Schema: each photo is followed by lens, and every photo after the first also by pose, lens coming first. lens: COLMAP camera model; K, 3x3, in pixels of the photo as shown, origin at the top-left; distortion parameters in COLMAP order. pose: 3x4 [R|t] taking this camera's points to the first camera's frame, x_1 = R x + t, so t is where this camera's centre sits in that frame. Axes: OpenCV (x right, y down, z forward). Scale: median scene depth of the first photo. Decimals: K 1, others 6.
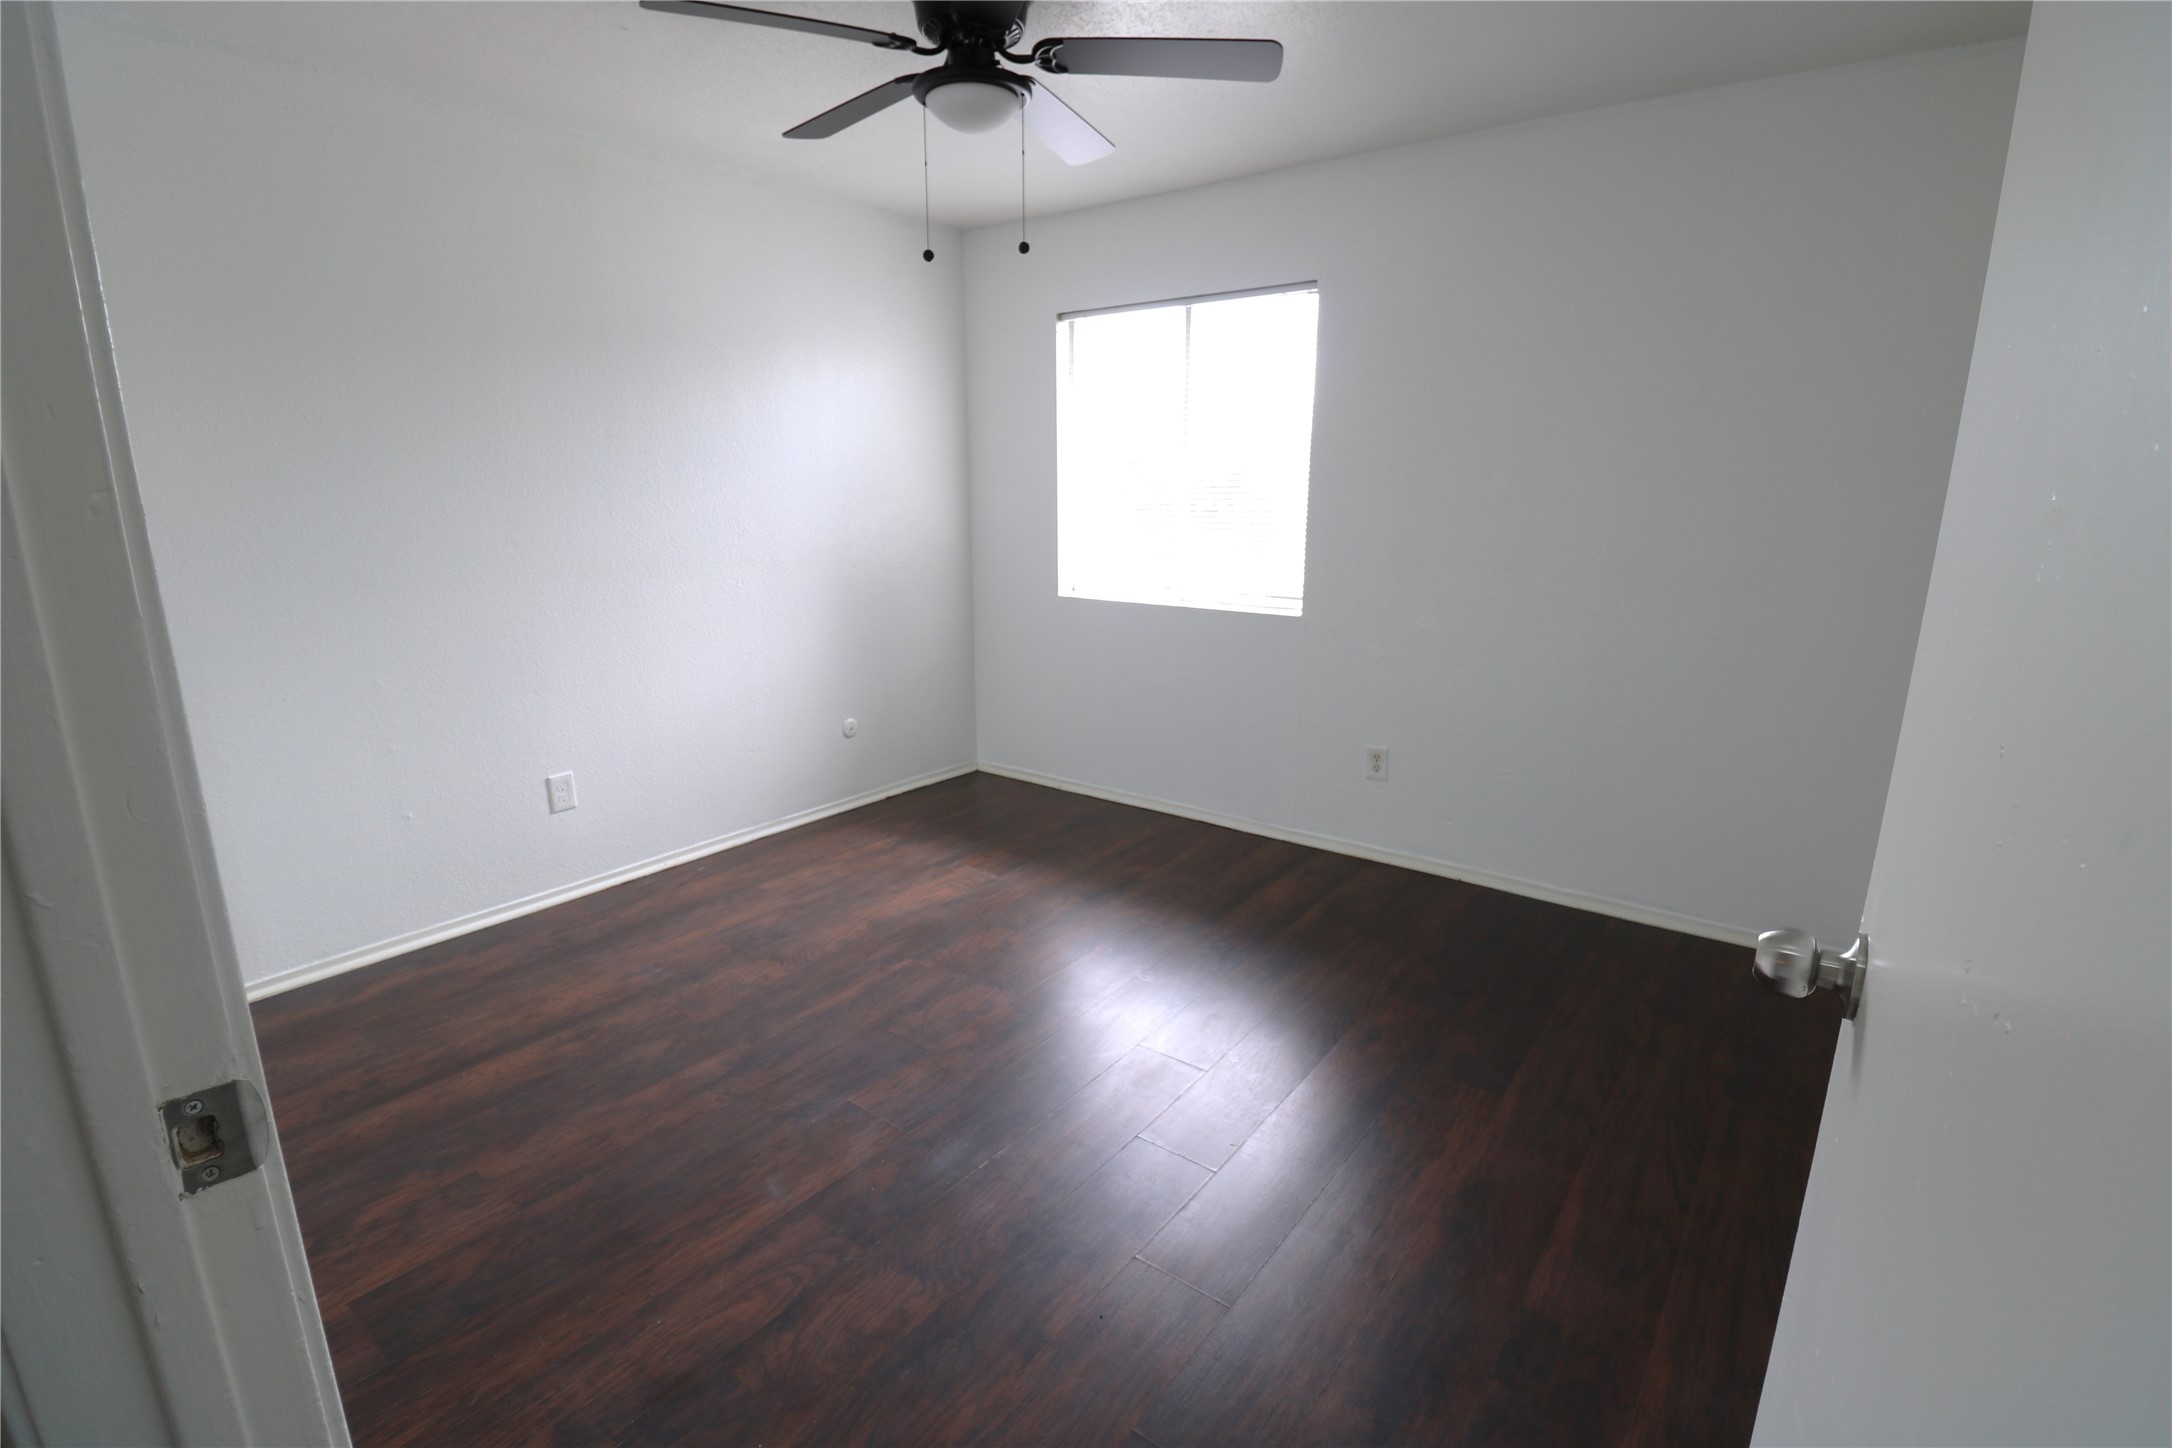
lens RADIAL K [[994.9, 0, 1093.6], [0, 994.9, 727.0], [0, 0, 1]] dist [-0.004585, -0.006715]
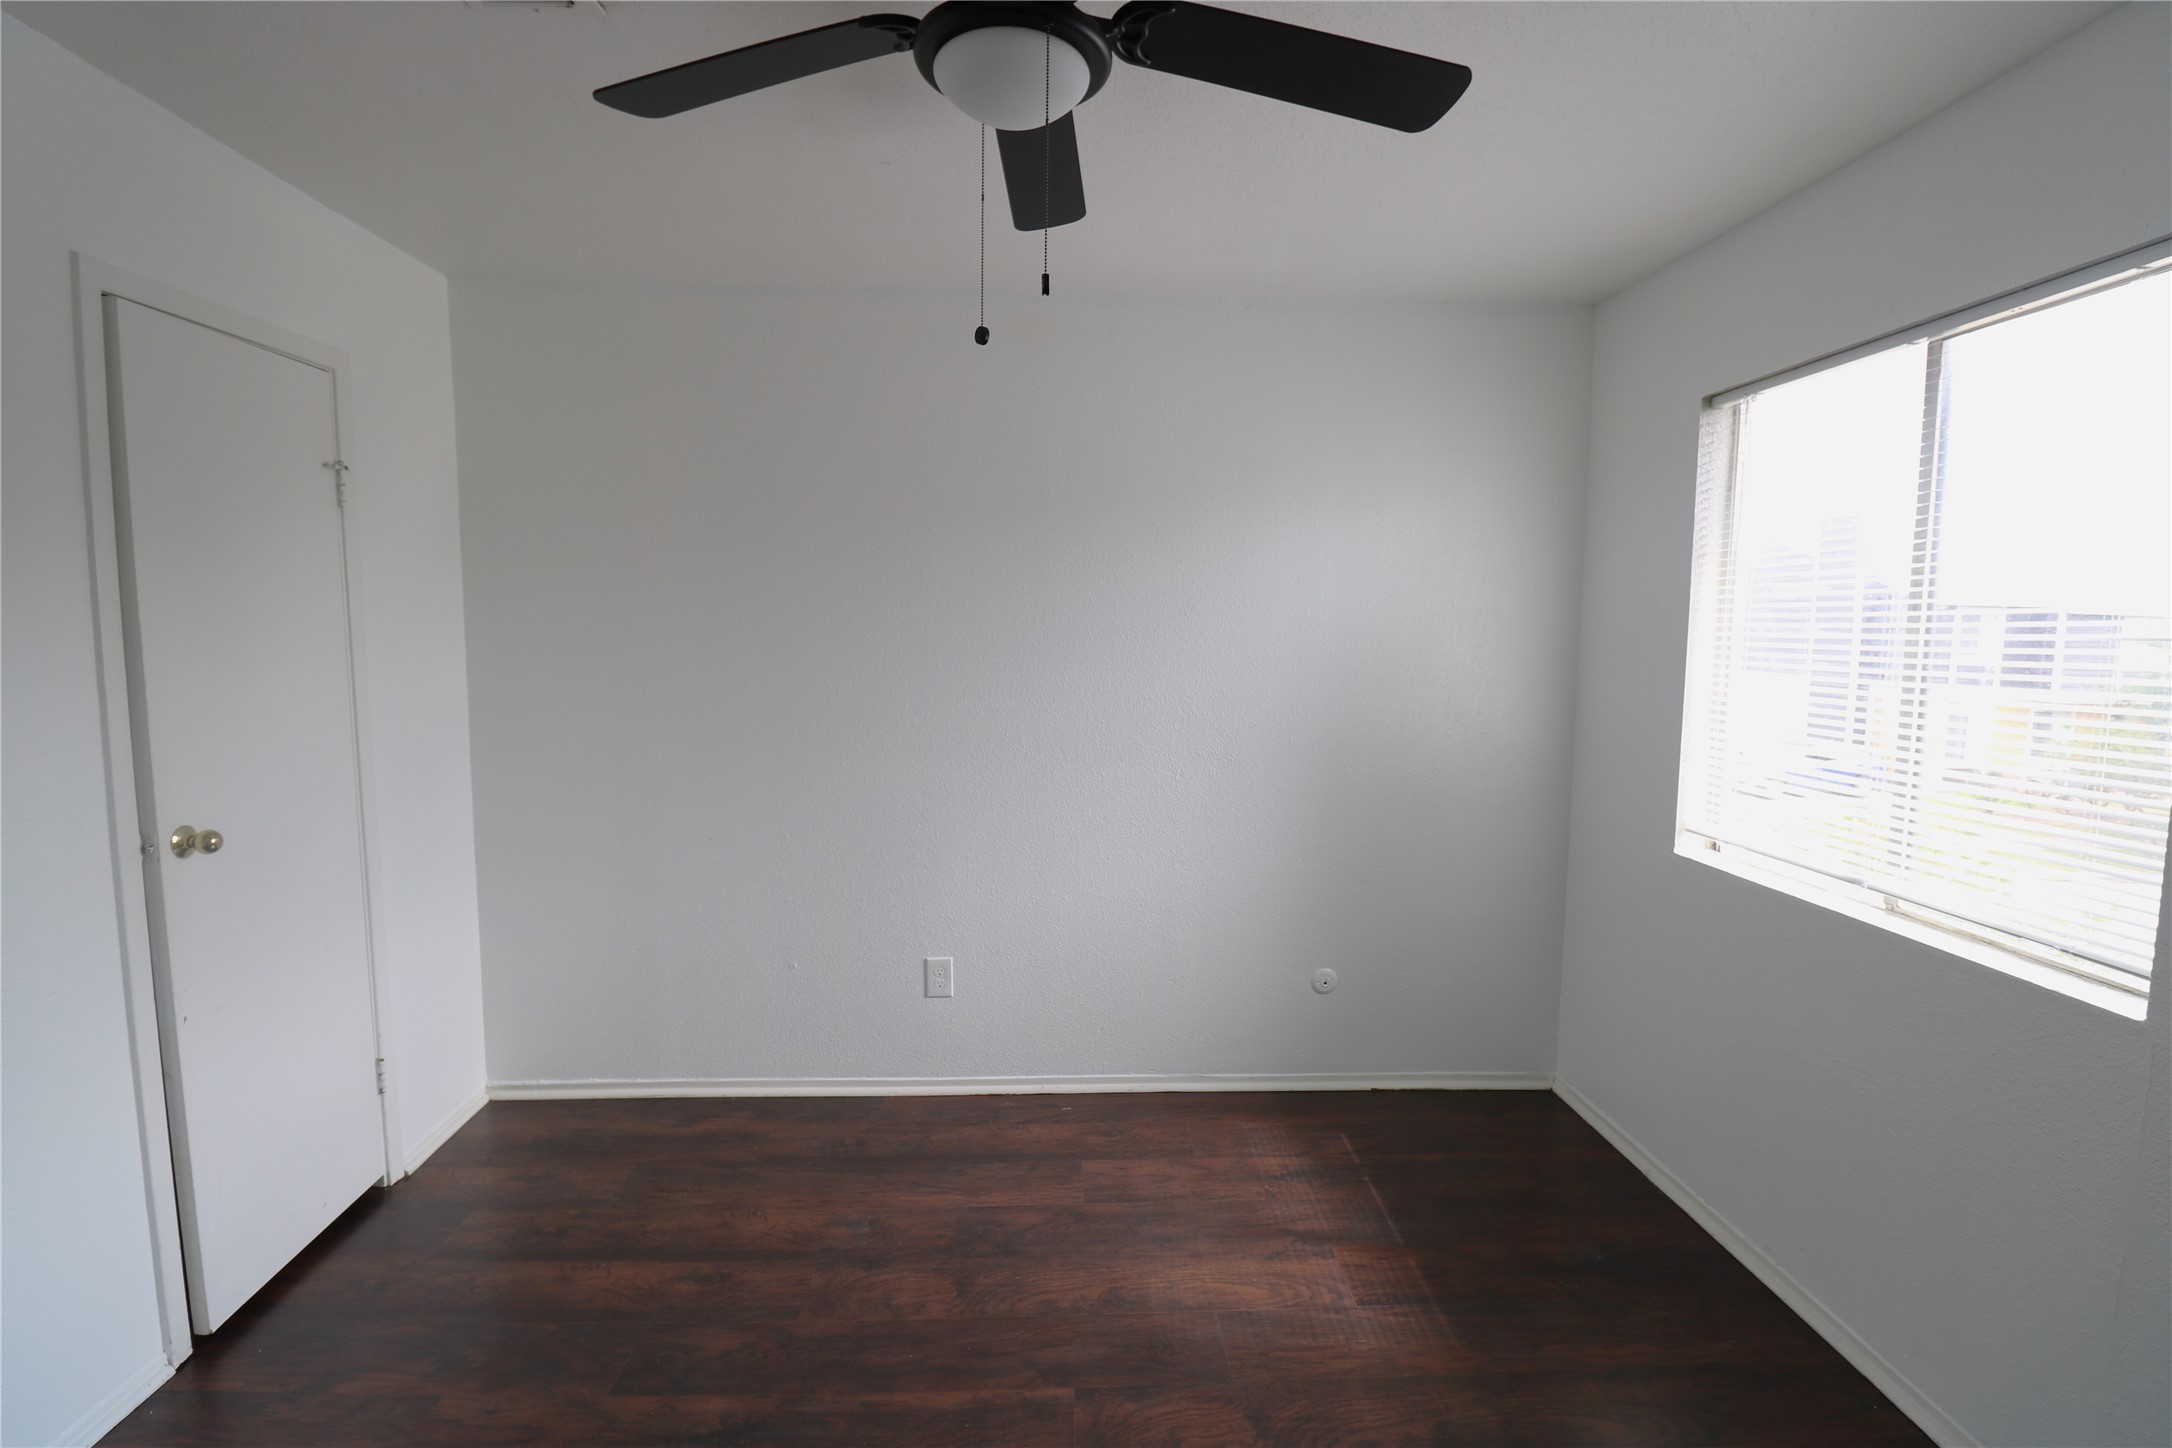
lens RADIAL K [[994.9, 0, 1081.6], [0, 994.9, 717.0], [0, 0, 1]] dist [-0.004585, -0.006715]
pose [[0.637605, 0.067486, -0.767402, 0.252440], [-0.193402, 0.978275, -0.074660, -0.130745], [0.745691, 0.196021, 0.636805, 0.459175]]
